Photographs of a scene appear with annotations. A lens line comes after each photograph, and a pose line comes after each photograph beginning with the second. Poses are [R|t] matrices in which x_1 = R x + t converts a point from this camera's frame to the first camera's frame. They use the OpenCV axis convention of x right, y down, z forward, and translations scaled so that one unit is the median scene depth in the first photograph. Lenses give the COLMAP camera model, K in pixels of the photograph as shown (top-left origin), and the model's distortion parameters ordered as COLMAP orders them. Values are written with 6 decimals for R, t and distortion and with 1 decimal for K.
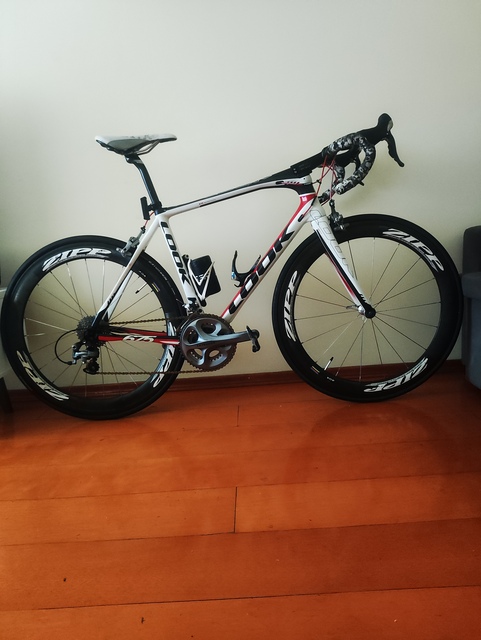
lens RADIAL K [[462.3, 0, 240.5], [0, 462.3, 320.0], [0, 0, 1]] dist [0.053157, -0.002392]
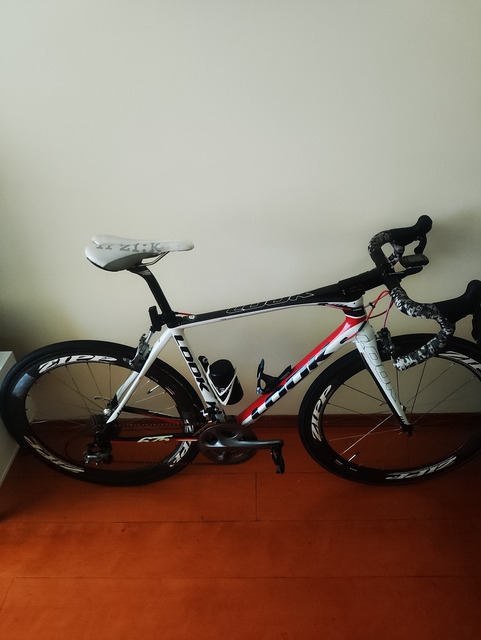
lens RADIAL K [[462.3, 0, 240.5], [0, 462.3, 320.0], [0, 0, 1]] dist [0.053157, -0.002392]
pose [[0.999549, 0.024850, 0.016848, -0.067820], [-0.029686, 0.901906, 0.430910, -0.588234], [-0.004487, -0.431216, 0.902237, 0.260854]]
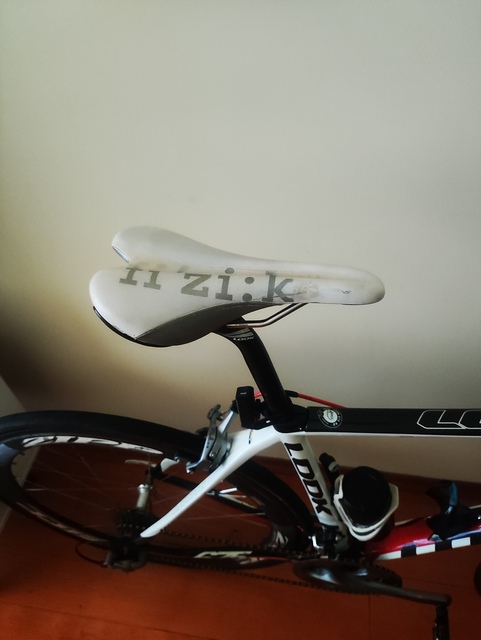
lens RADIAL K [[462.3, 0, 240.5], [0, 462.3, 320.0], [0, 0, 1]] dist [0.053157, -0.002392]
pose [[0.989803, 0.122635, -0.072461, -0.191163], [-0.051661, 0.783129, 0.619709, -0.519976], [0.132744, -0.609647, 0.781479, 0.746321]]
